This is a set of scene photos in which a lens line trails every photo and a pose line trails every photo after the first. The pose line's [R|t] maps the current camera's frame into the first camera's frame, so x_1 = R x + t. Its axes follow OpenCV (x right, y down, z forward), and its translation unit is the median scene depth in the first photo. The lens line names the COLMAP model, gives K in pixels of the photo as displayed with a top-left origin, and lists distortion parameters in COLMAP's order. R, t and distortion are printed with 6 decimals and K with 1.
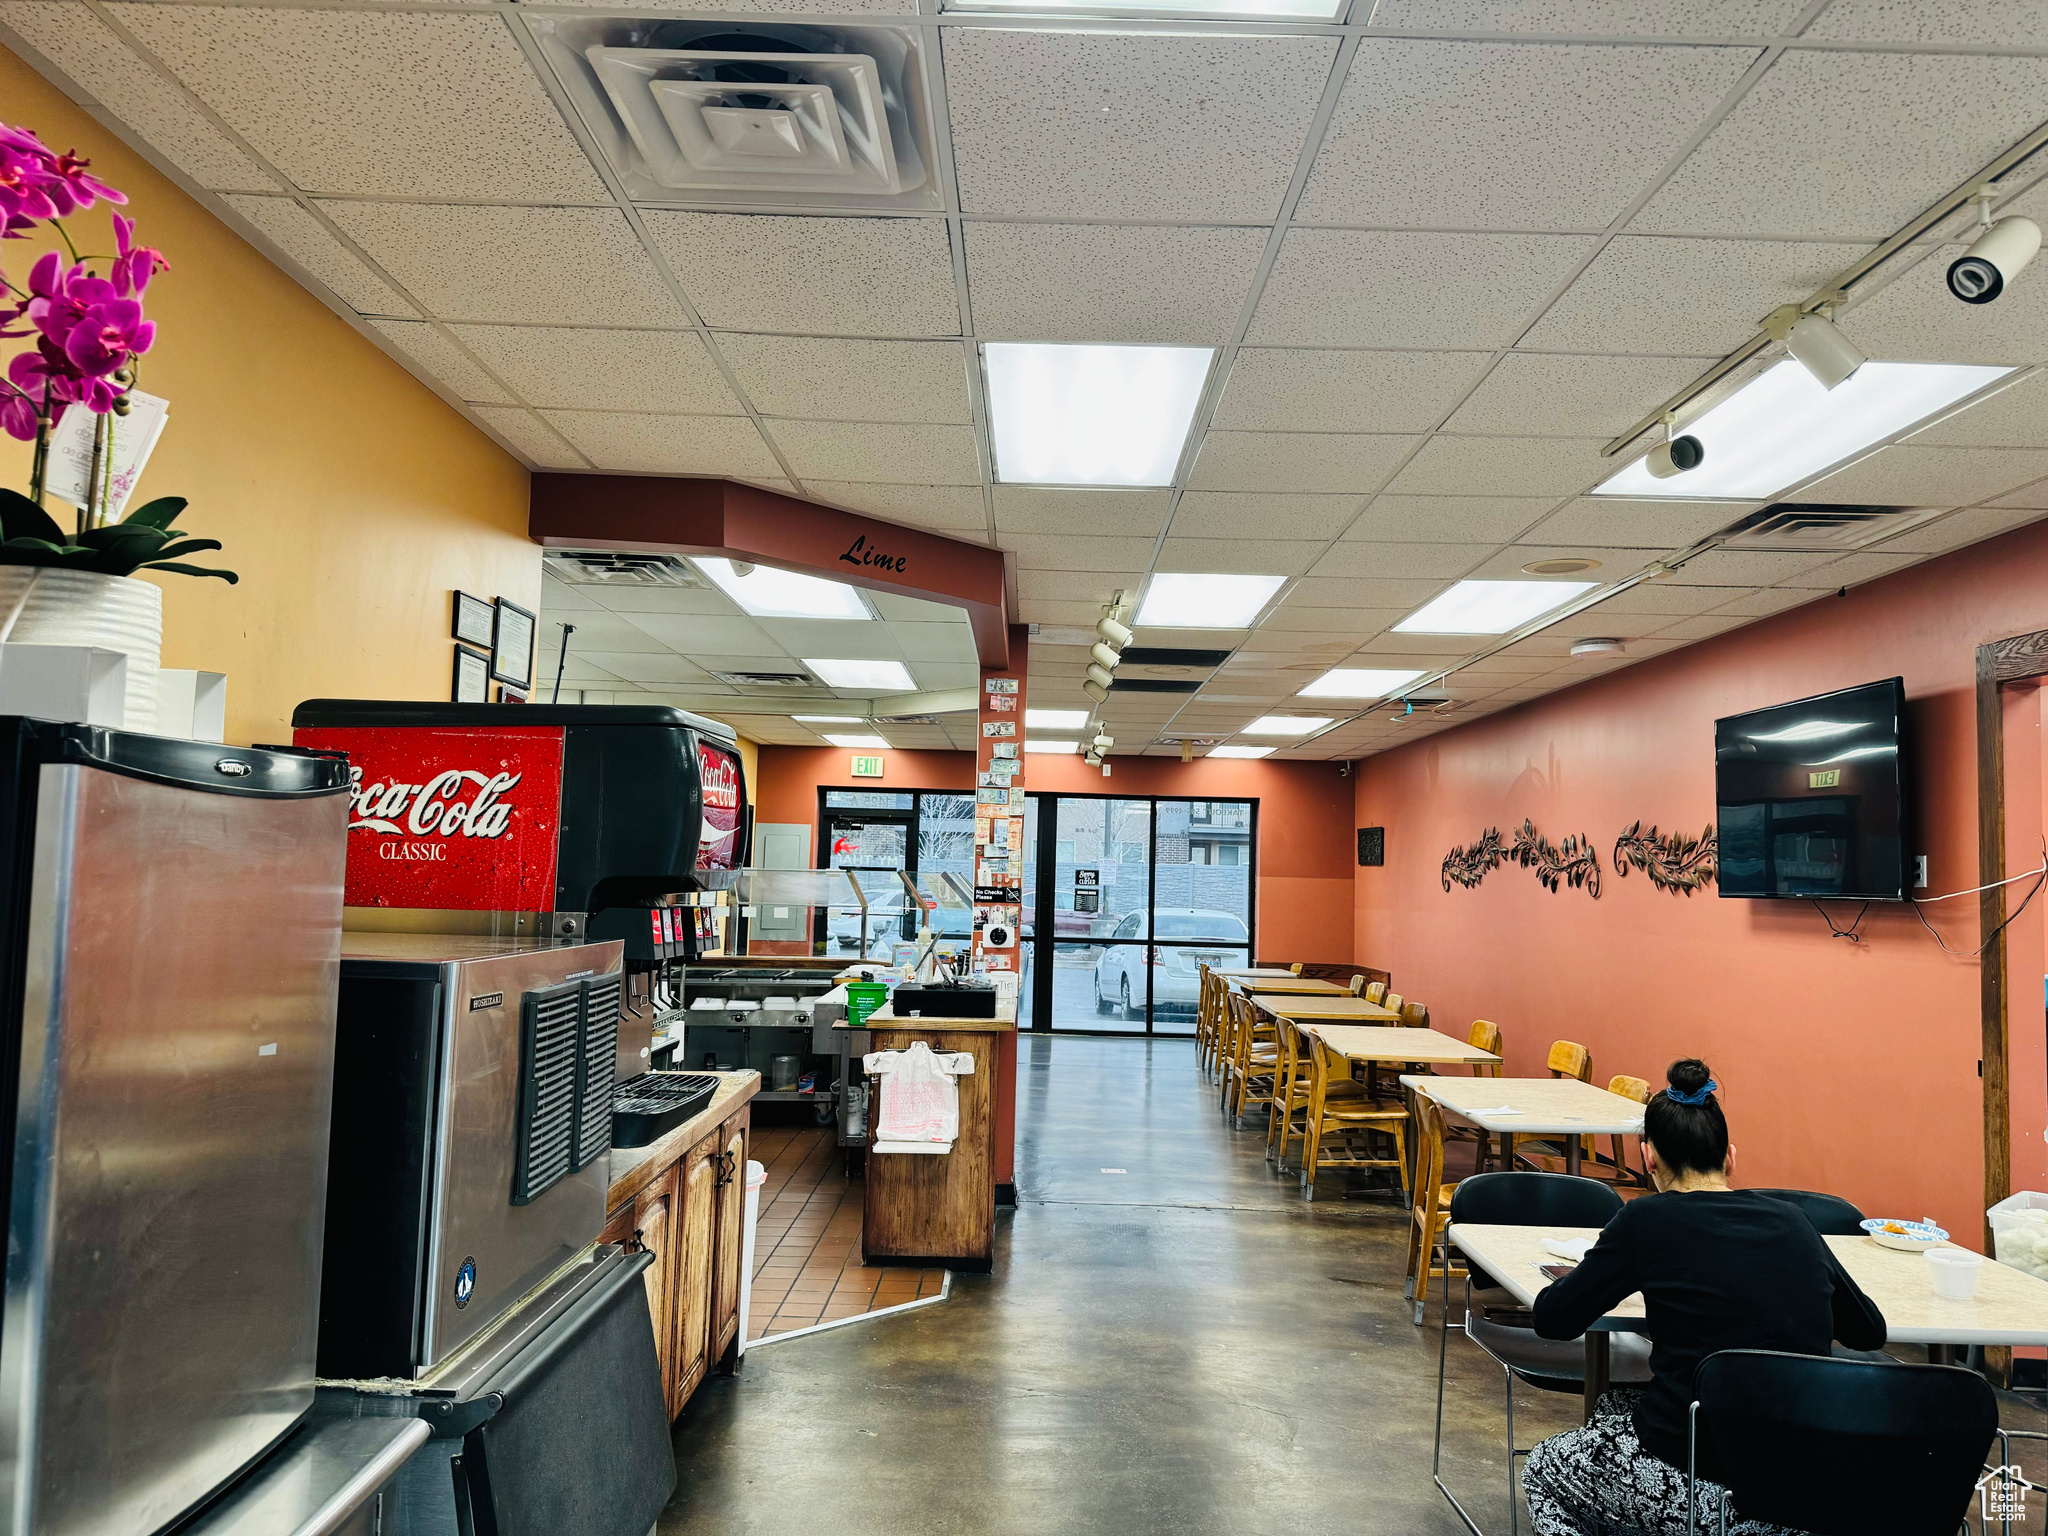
lens RADIAL K [[1438.7, 0, 1015.0], [0, 1438.7, 773.5], [0, 0, 1]] dist [0.014891, 0.001224]
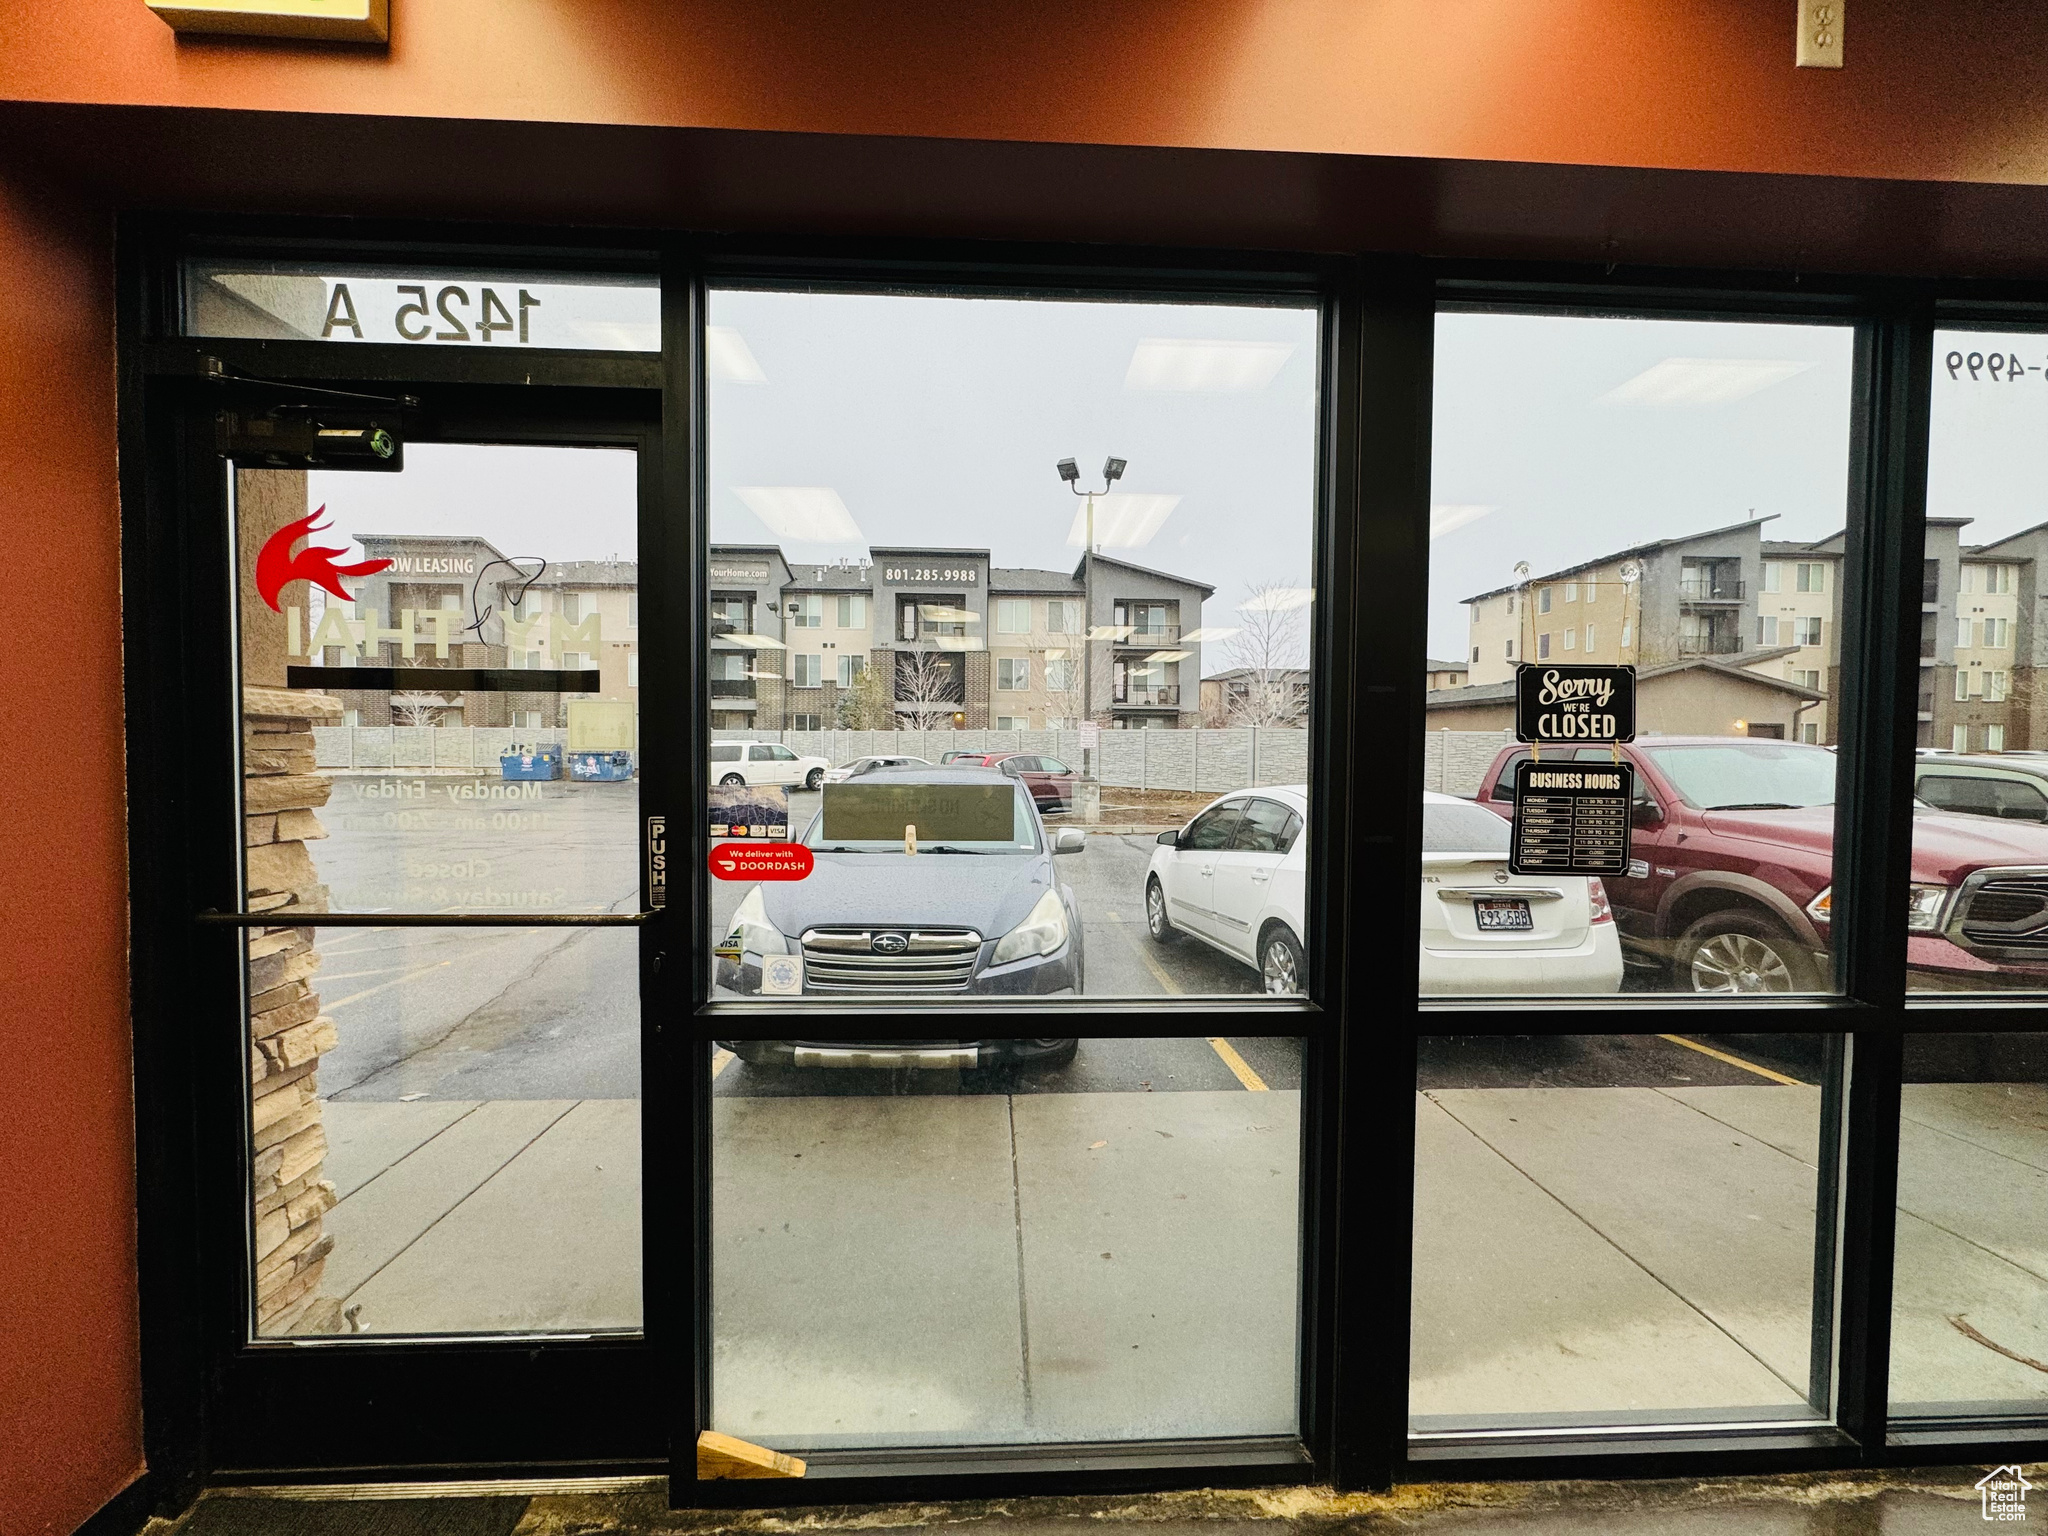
lens RADIAL K [[824.1, 0, 1030.6], [0, 824.1, 771.0], [0, 0, 1]] dist [0.000519, -0.000267]
pose [[0.997720, -0.022220, 0.063727, -0.031983], [0.015544, 0.994519, 0.103396, 0.068737], [-0.065675, -0.102169, 0.992597, 0.892840]]
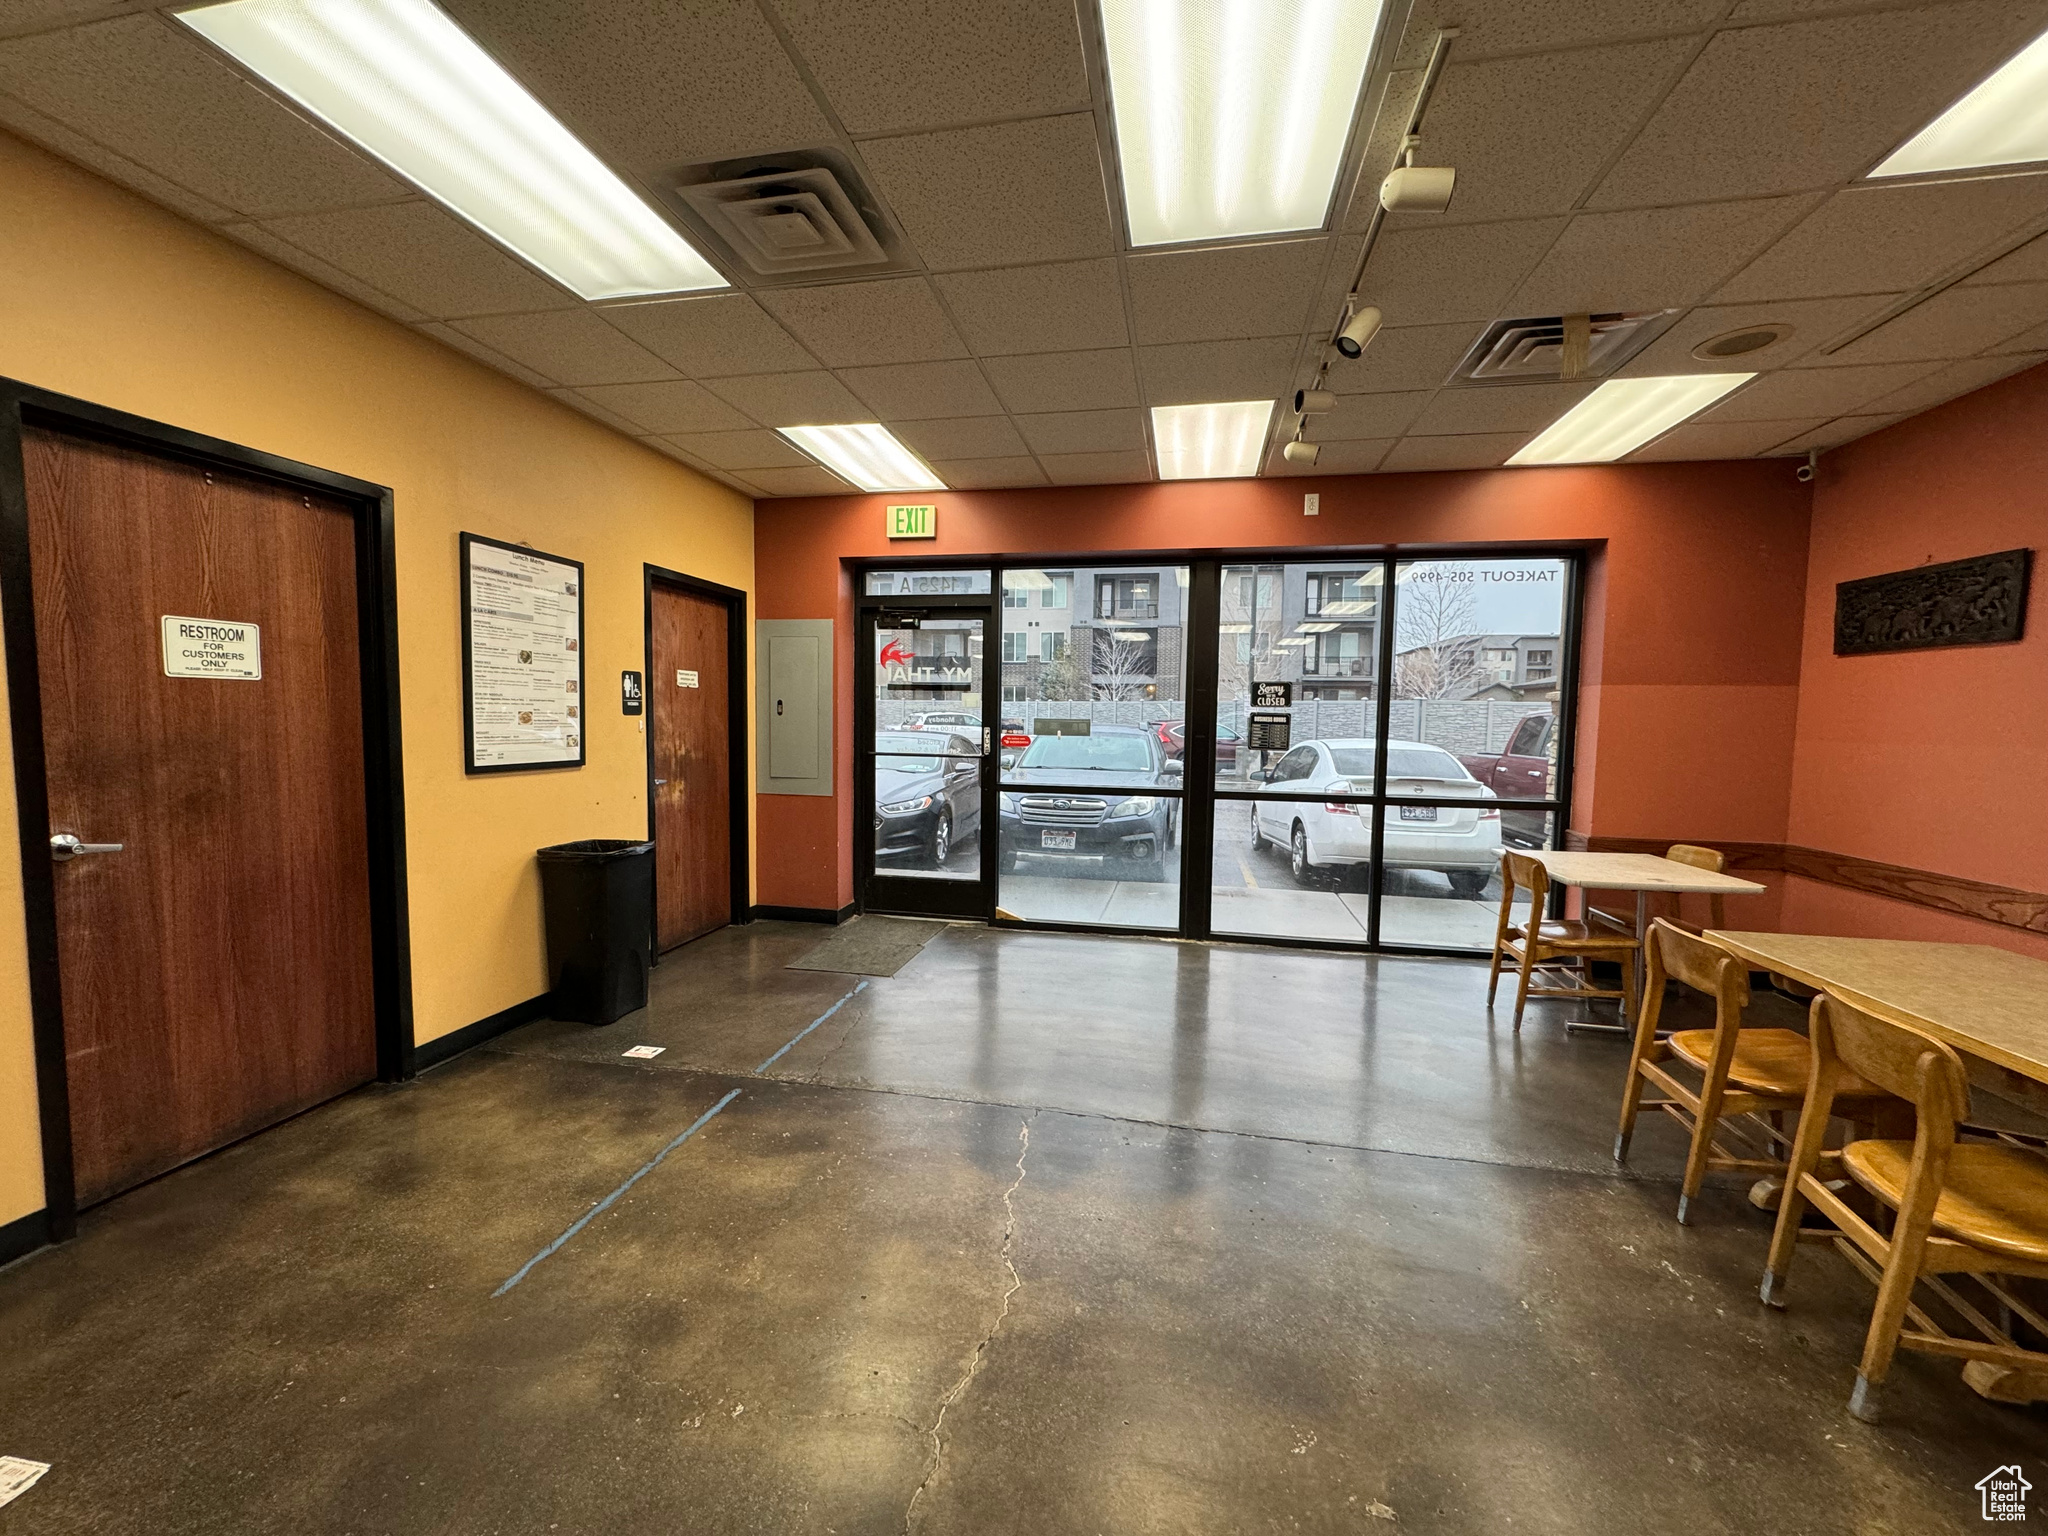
lens RADIAL K [[824.1, 0, 1028.7], [0, 824.1, 775.4], [0, 0, 1]] dist [0.000519, -0.000267]
pose [[0.983782, -0.000700, -0.179365, 0.011602], [0.026029, 0.989964, 0.138901, 0.055178], [0.177468, -0.141318, 0.973927, 0.636866]]
